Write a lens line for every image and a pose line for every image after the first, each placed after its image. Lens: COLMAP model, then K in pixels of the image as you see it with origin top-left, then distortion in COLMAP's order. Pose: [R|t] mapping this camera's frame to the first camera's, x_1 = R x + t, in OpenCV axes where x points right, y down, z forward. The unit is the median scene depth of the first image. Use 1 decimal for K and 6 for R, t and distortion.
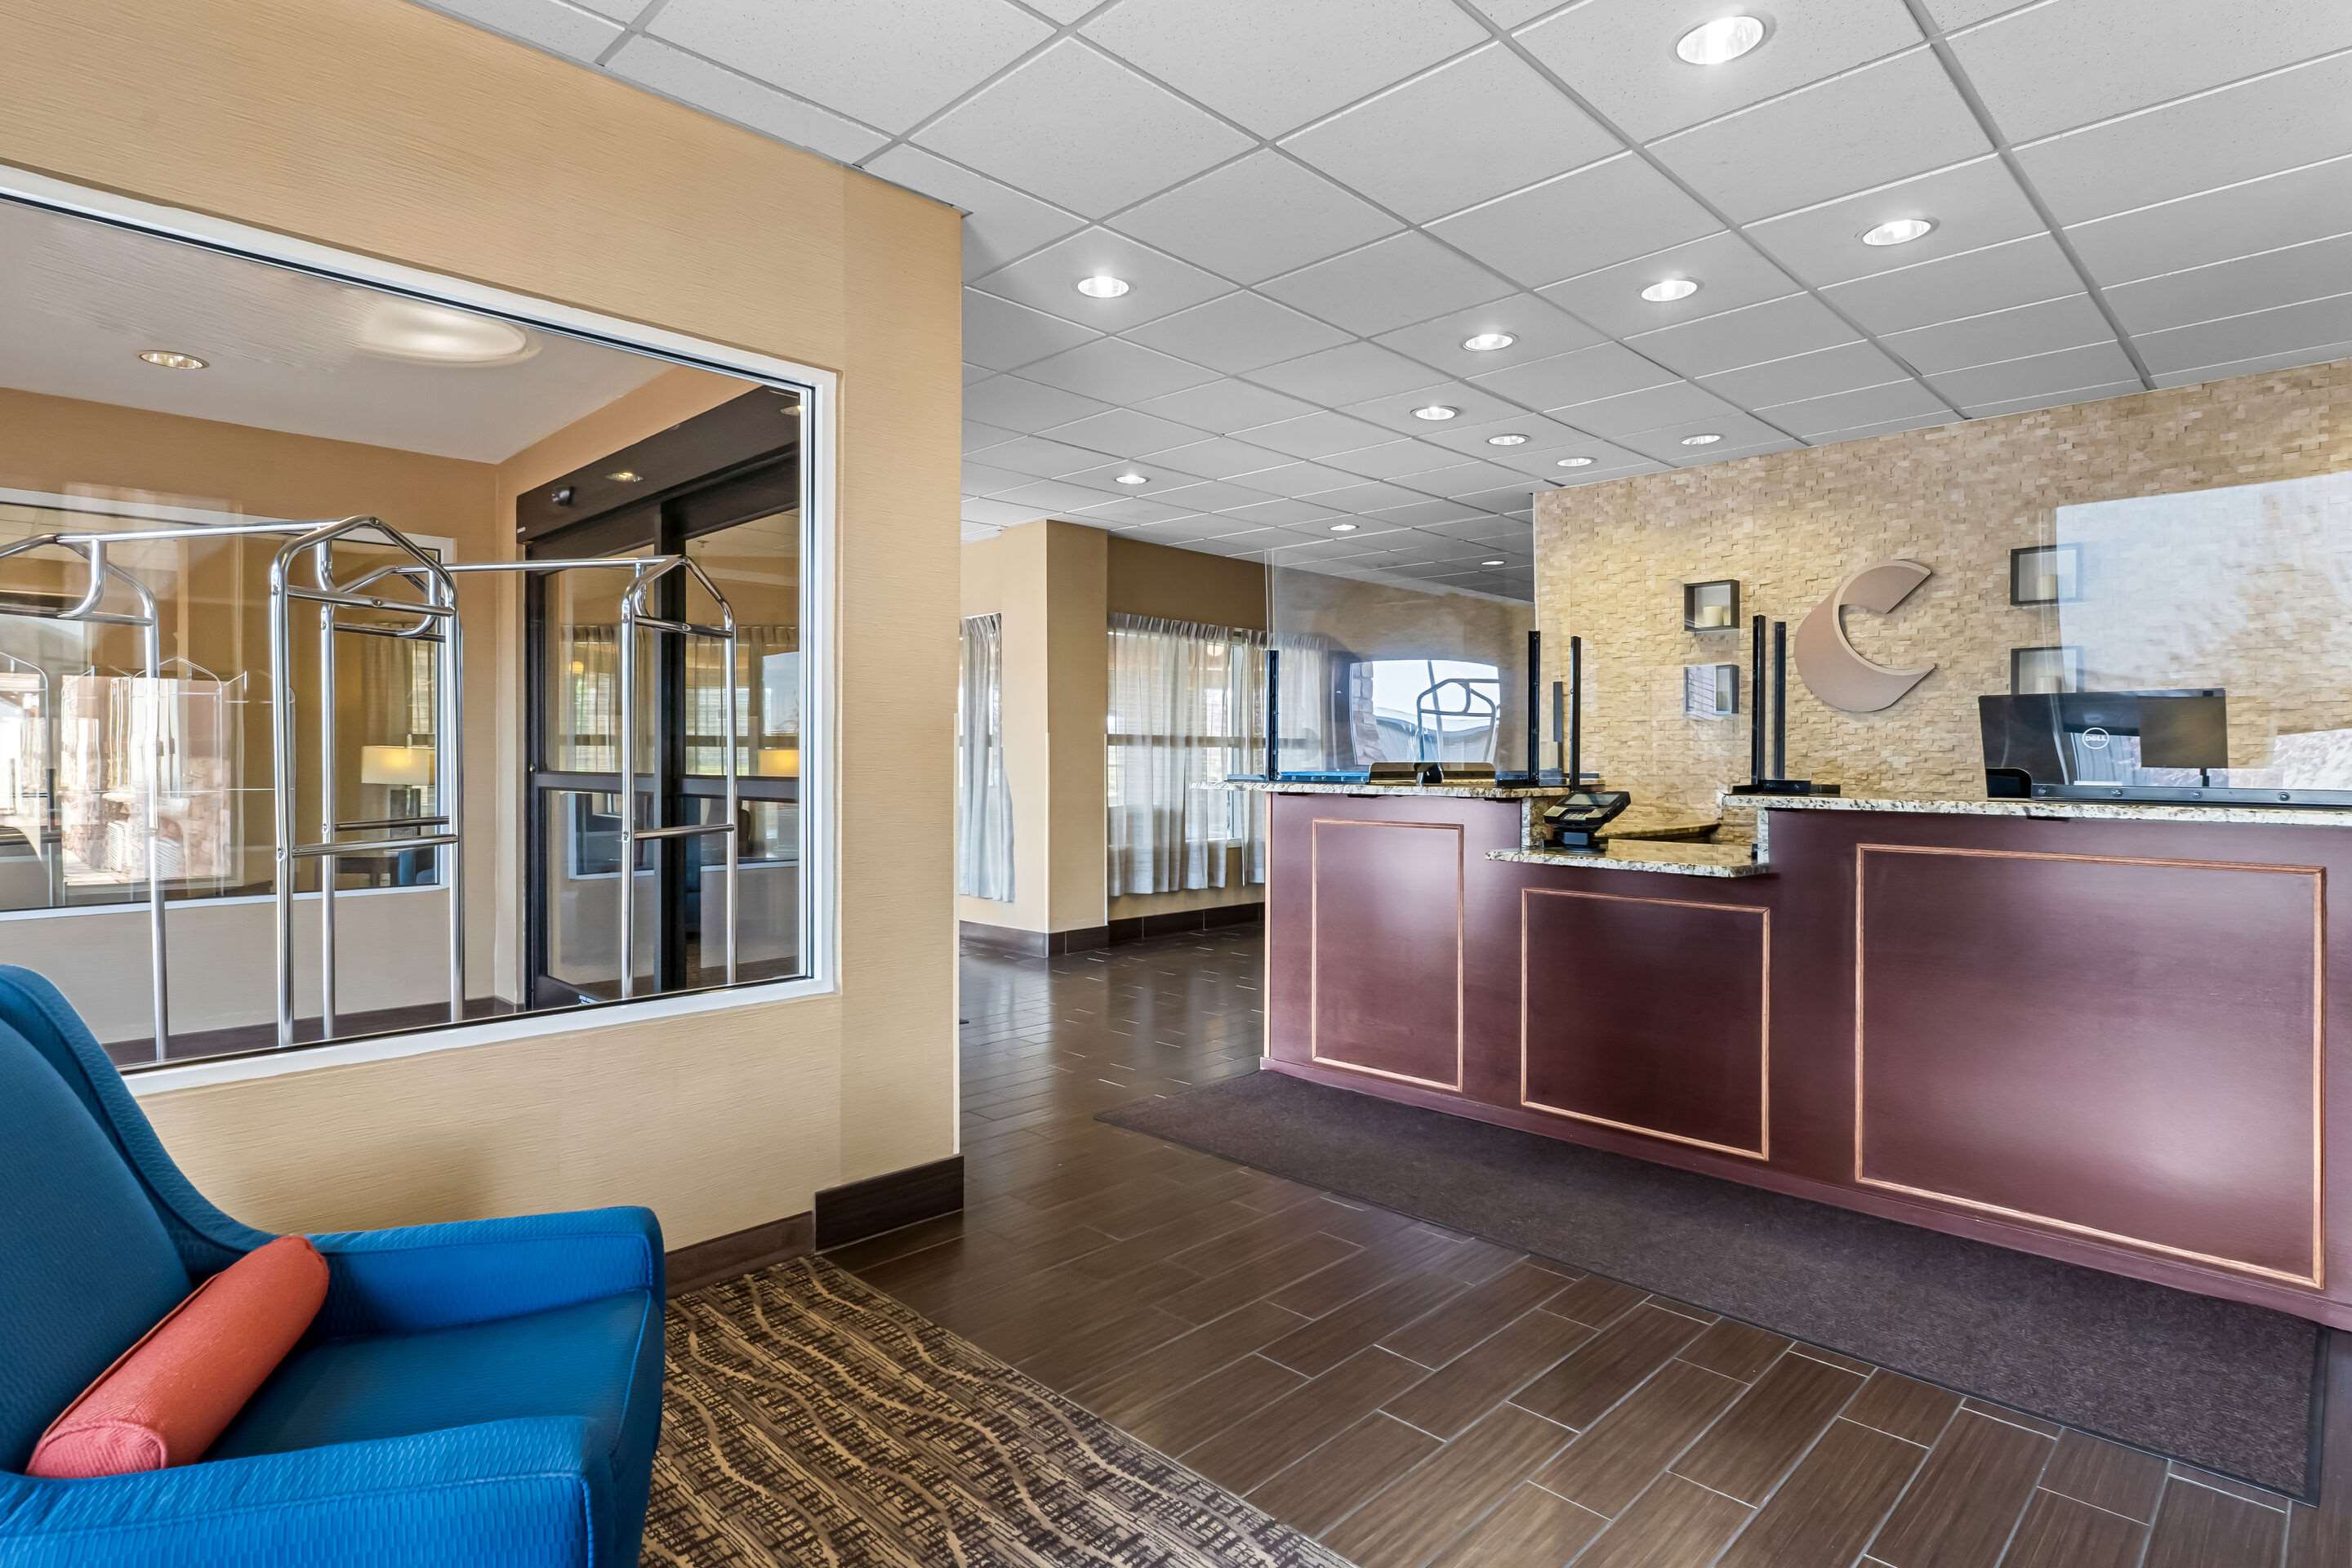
lens RADIAL K [[1209.2, 0, 1178.0], [0, 1209.2, 775.6], [0, 0, 1]] dist [-0.001184, -0.000069]
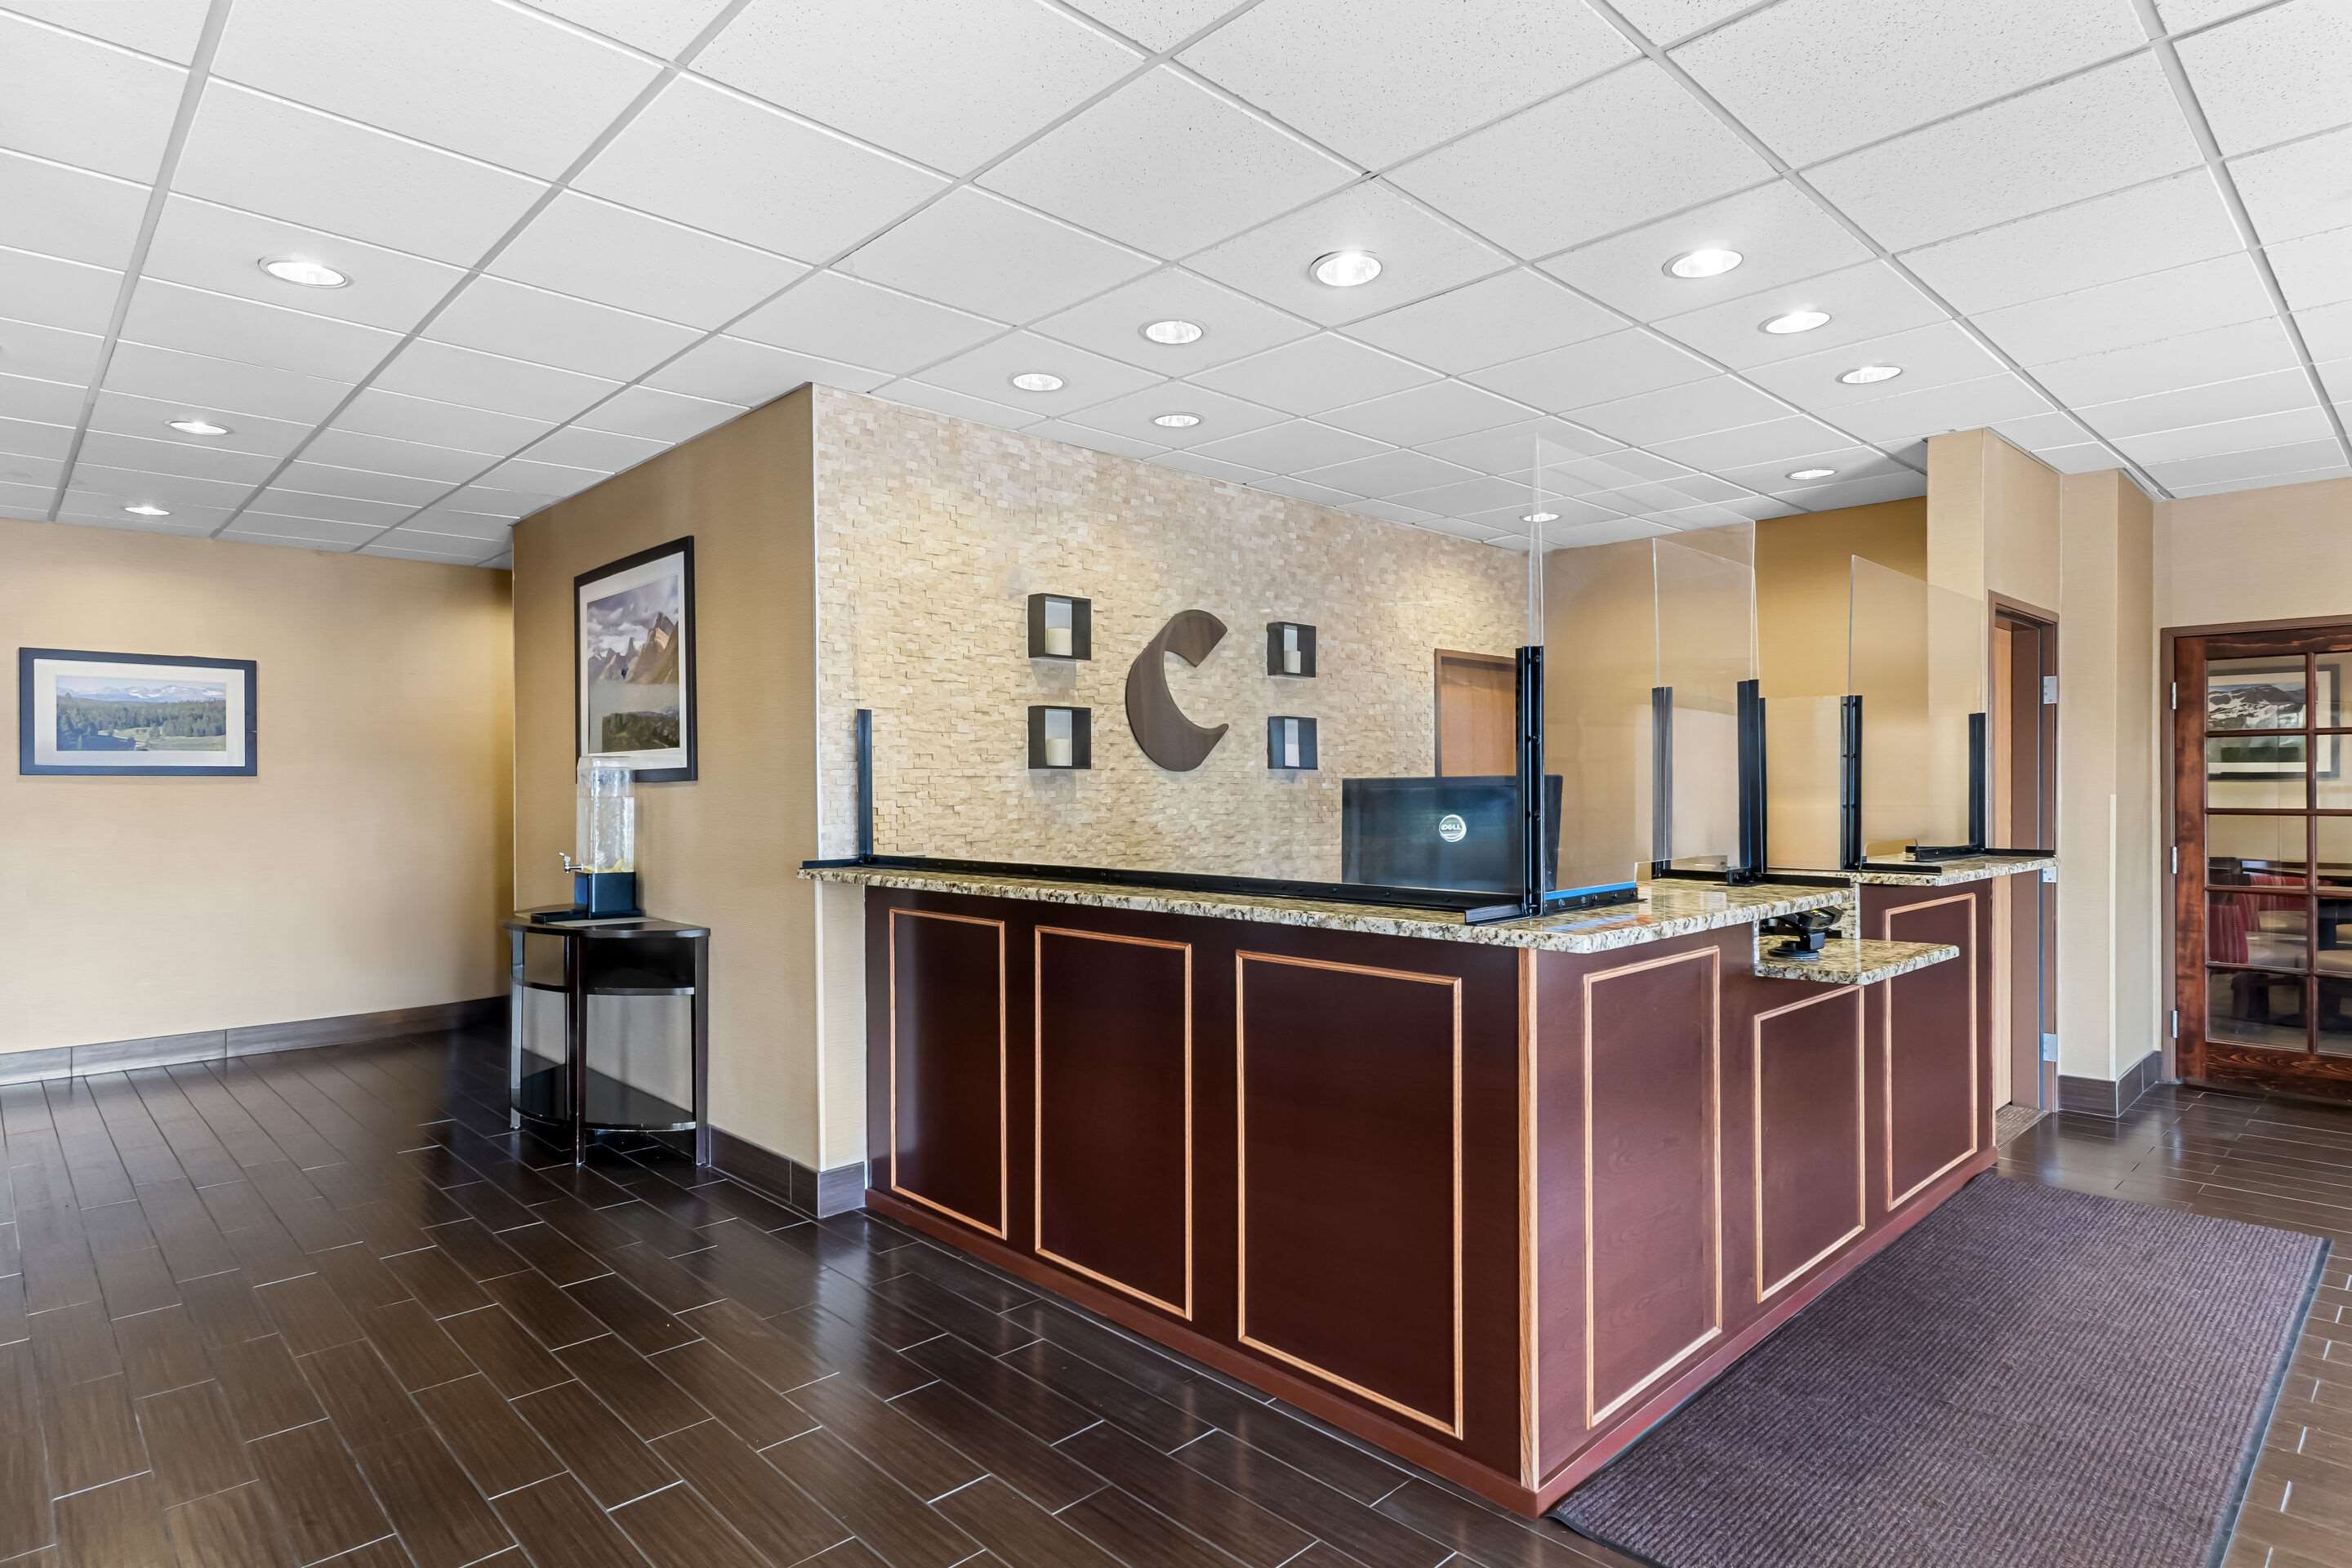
lens RADIAL K [[1263.1, 0, 1177.7], [0, 1263.1, 781.7], [0, 0, 1]] dist [0.002297, 0.000134]
pose [[0.021884, -0.002725, 0.999757, -0.378580], [0.016558, 0.999860, 0.002362, -0.047386], [-0.999623, 0.016502, 0.021926, 0.978177]]
